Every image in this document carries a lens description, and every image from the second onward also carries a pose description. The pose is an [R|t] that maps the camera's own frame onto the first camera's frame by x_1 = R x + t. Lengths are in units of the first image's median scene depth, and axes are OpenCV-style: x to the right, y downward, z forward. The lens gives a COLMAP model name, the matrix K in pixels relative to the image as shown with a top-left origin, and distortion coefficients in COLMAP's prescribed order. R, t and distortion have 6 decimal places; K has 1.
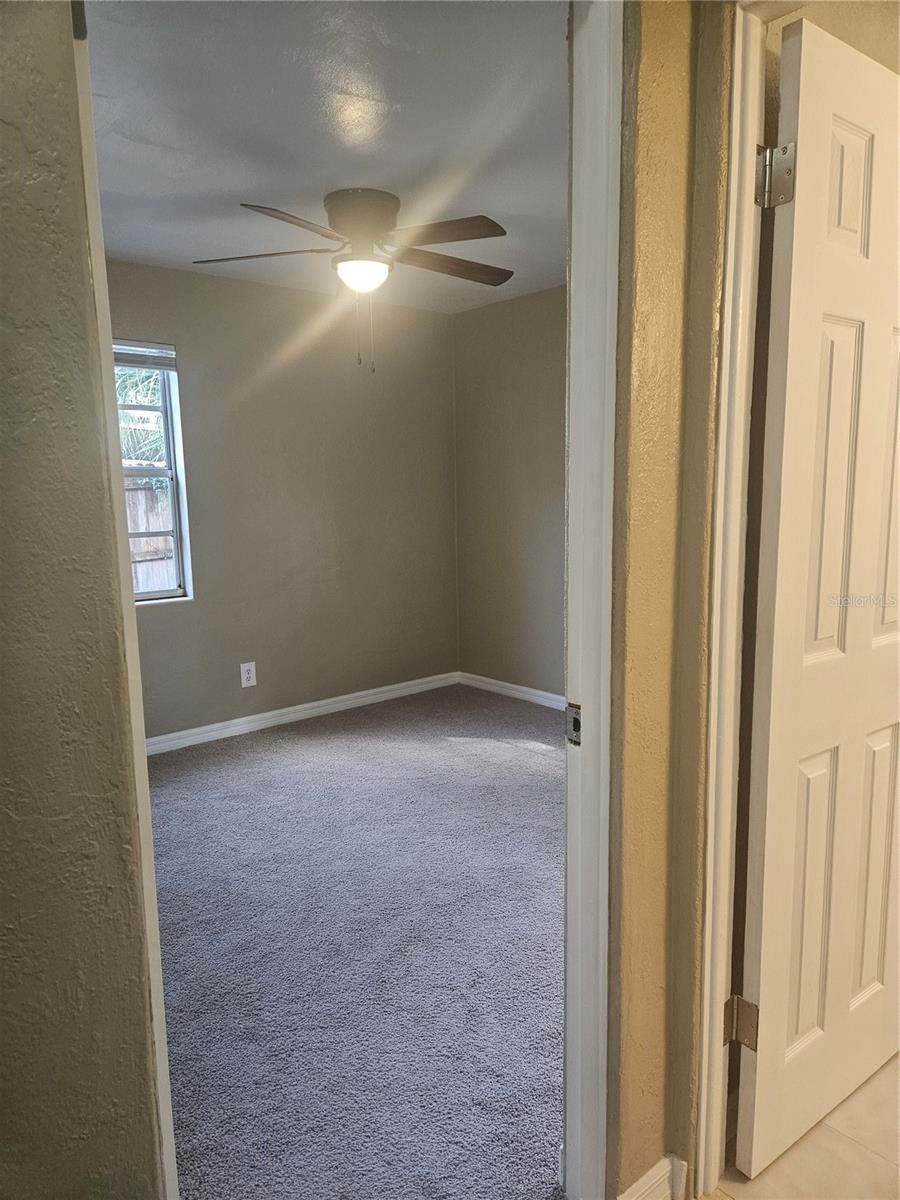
lens RADIAL K [[792.1, 0, 432.6], [0, 792.1, 594.3], [0, 0, 1]] dist [0.086498, -0.067955]
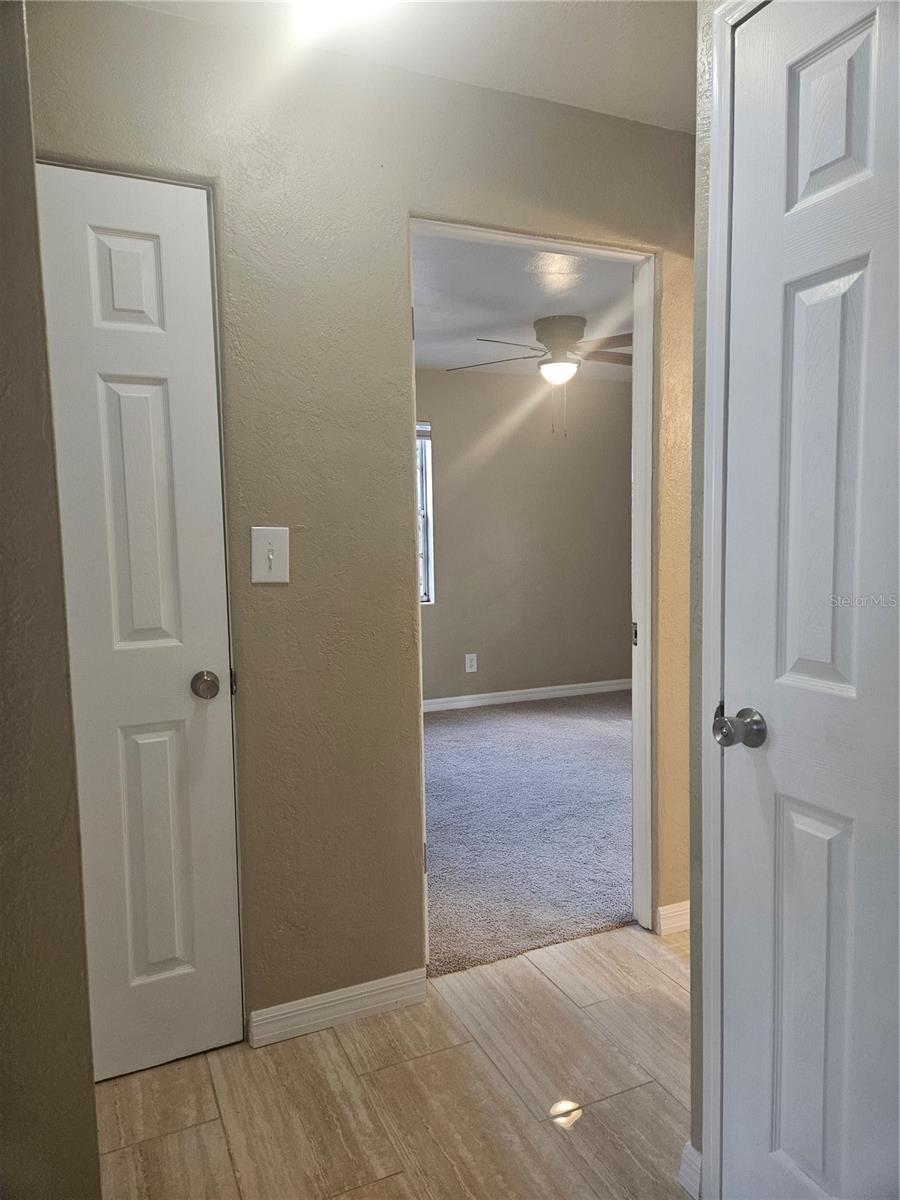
lens RADIAL K [[792.1, 0, 432.6], [0, 792.1, 594.3], [0, 0, 1]] dist [0.086498, -0.067955]
pose [[0.957888, 0.025236, -0.286032, 0.117162], [-0.042555, 0.997607, -0.054493, 0.088346], [0.283973, 0.064370, 0.956669, -0.412513]]
